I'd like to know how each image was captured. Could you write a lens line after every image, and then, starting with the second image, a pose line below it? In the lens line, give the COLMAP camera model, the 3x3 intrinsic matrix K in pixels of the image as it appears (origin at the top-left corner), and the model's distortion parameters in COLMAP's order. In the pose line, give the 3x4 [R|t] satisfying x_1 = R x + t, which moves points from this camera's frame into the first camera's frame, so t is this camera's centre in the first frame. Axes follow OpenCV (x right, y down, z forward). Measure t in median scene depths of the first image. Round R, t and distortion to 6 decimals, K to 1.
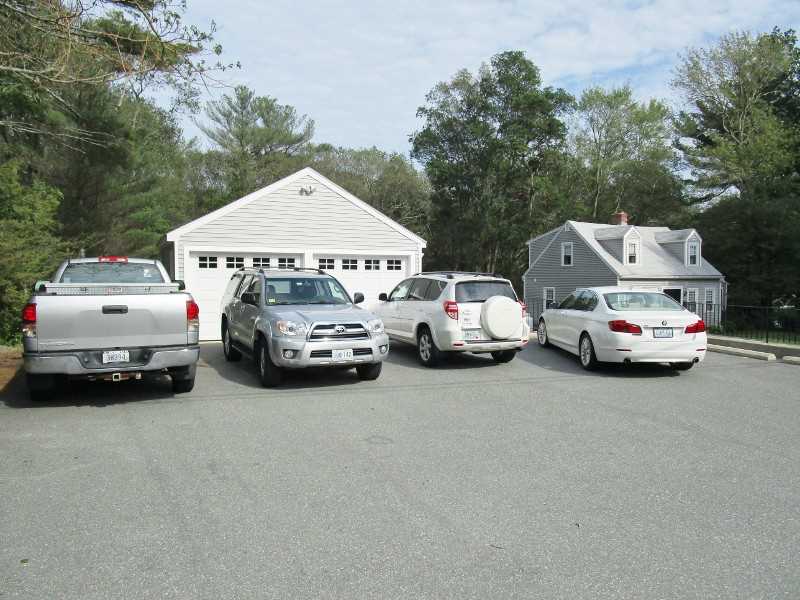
lens RADIAL K [[571.8, 0, 400.0], [0, 571.8, 300.0], [0, 0, 1]] dist [-0.005856, -0.002351]
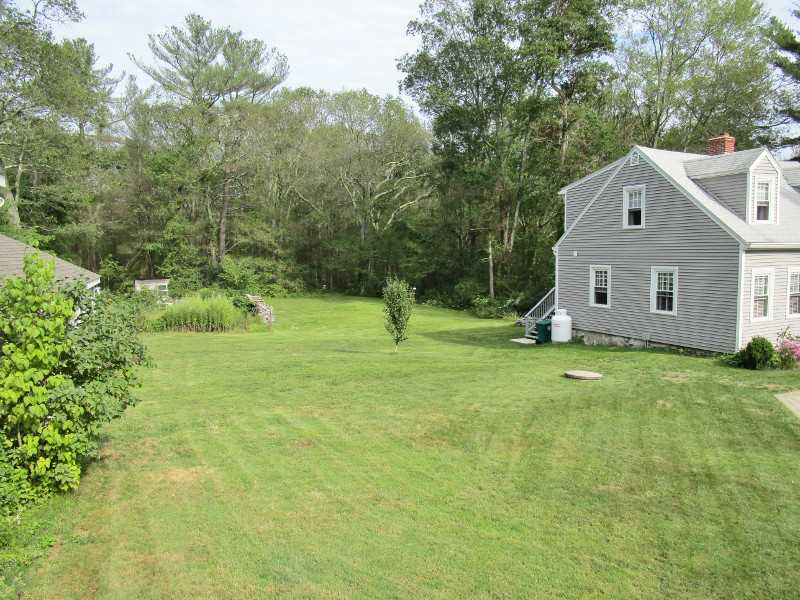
lens RADIAL K [[571.8, 0, 400.0], [0, 571.8, 300.0], [0, 0, 1]] dist [-0.005856, -0.002351]
pose [[0.998847, -0.013453, -0.046076, 0.049612], [0.015568, 0.998826, 0.045869, -0.010413], [0.045405, -0.046533, 0.997884, 0.243053]]
